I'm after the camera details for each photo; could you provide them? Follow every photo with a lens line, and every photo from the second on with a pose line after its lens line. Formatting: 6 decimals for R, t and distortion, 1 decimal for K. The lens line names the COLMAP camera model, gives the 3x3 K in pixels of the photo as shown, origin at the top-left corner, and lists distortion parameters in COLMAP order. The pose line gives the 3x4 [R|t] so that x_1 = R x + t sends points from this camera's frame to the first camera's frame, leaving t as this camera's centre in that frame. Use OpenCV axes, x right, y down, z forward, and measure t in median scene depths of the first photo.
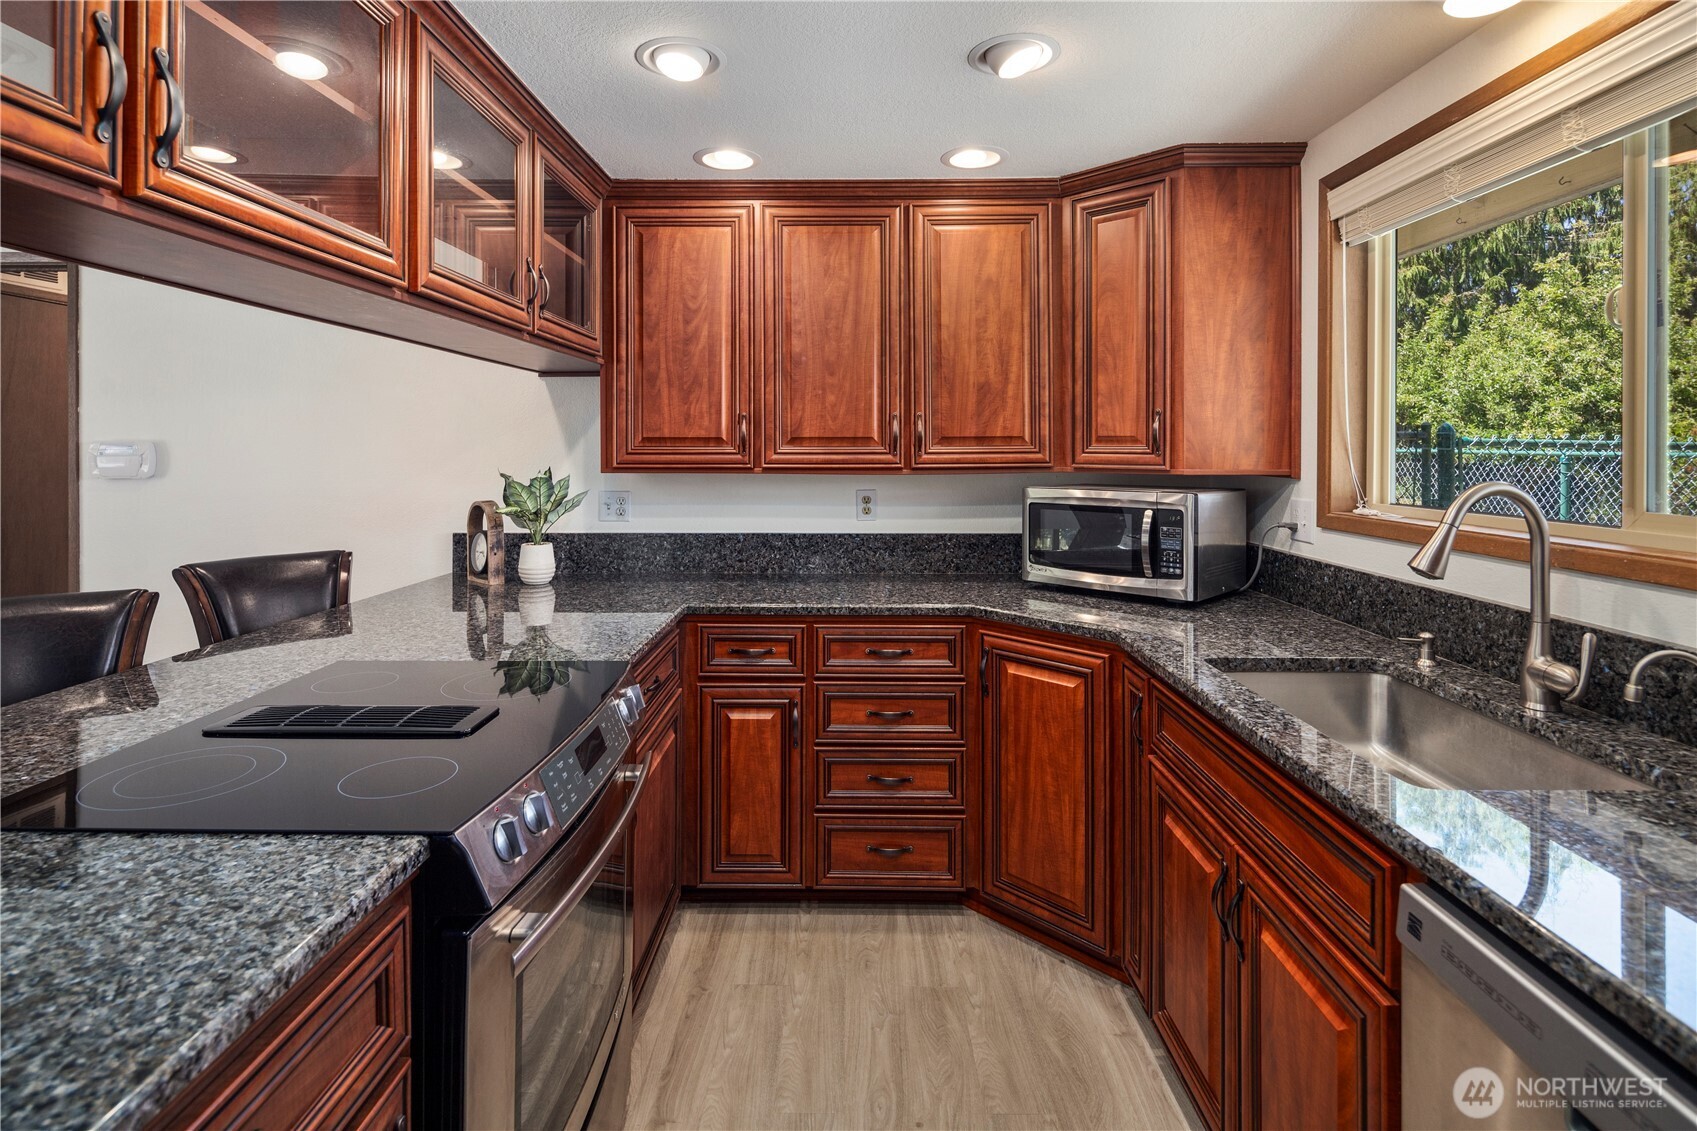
lens RADIAL K [[829.9, 0, 846.6], [0, 829.9, 444.5], [0, 0, 1]] dist [0.002936, -0.000159]
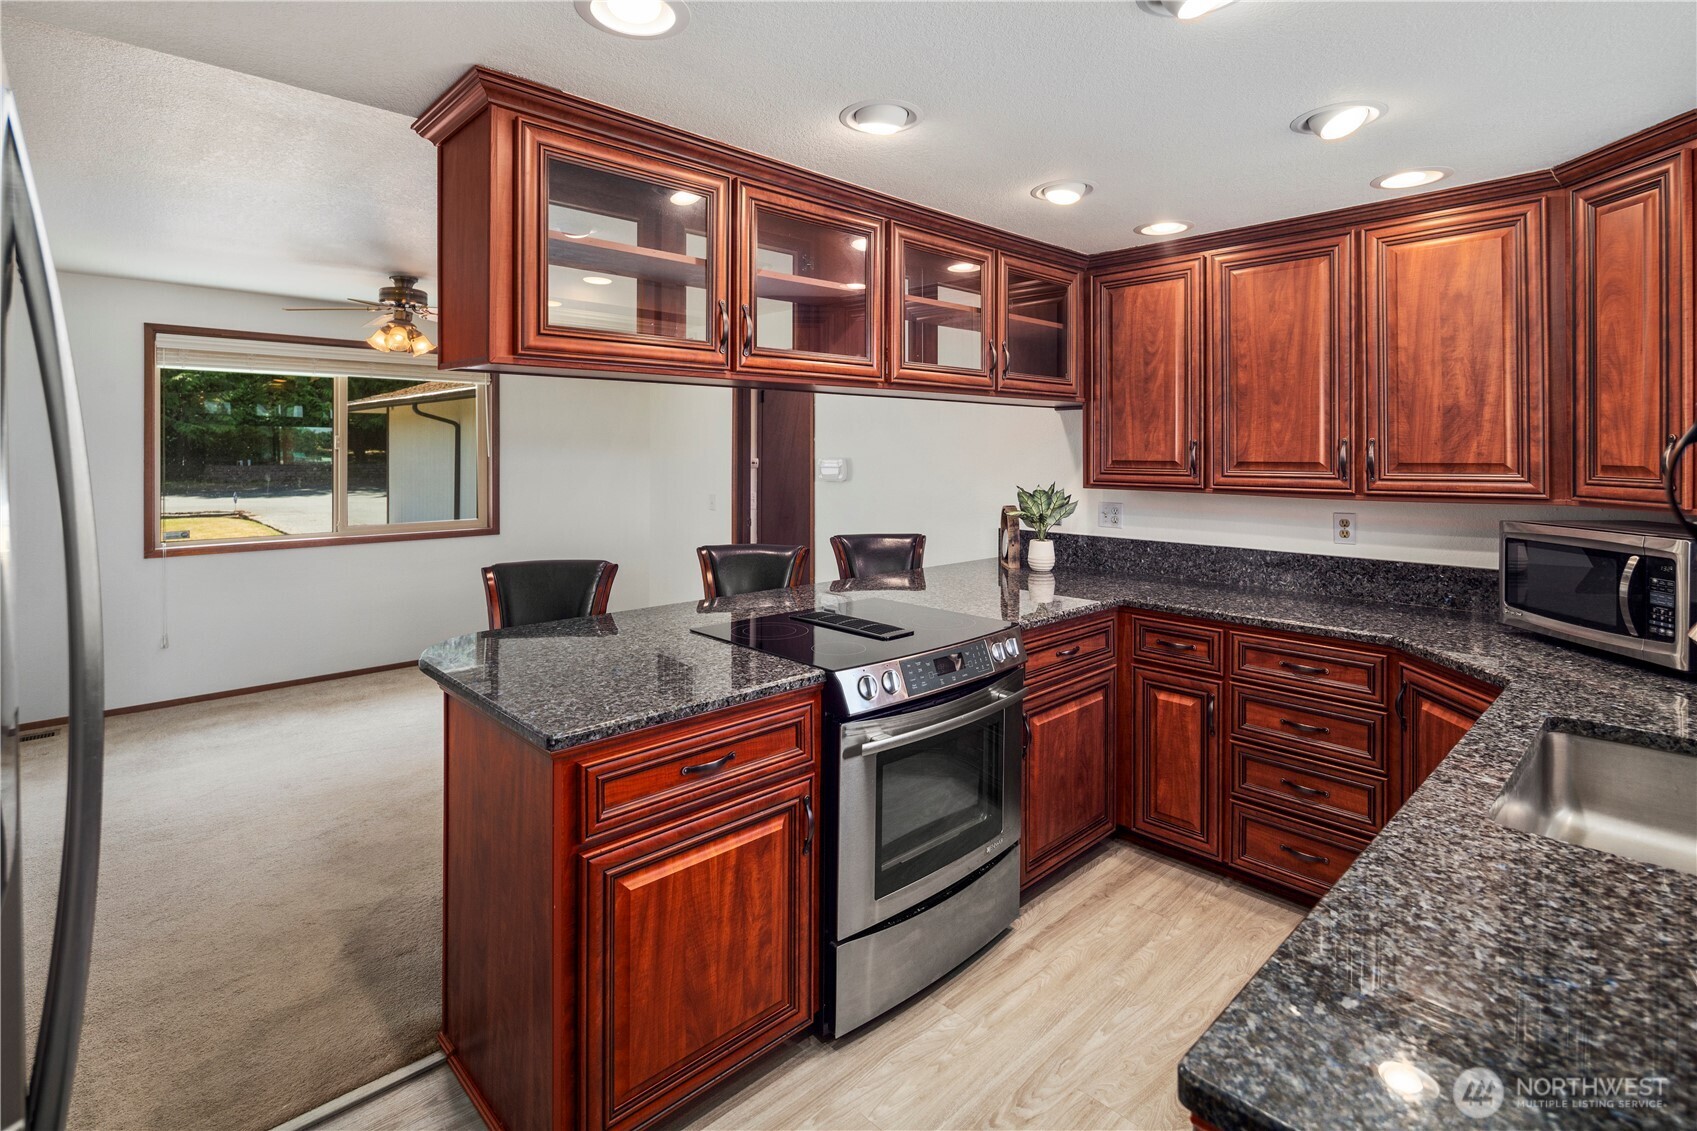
lens RADIAL K [[829.9, 0, 846.6], [0, 829.9, 444.5], [0, 0, 1]] dist [0.002936, -0.000159]
pose [[0.699402, -0.003430, -0.714720, 0.357597], [0.001561, 0.999993, -0.003272, -0.028722], [0.714727, 0.001173, 0.699403, -0.140830]]
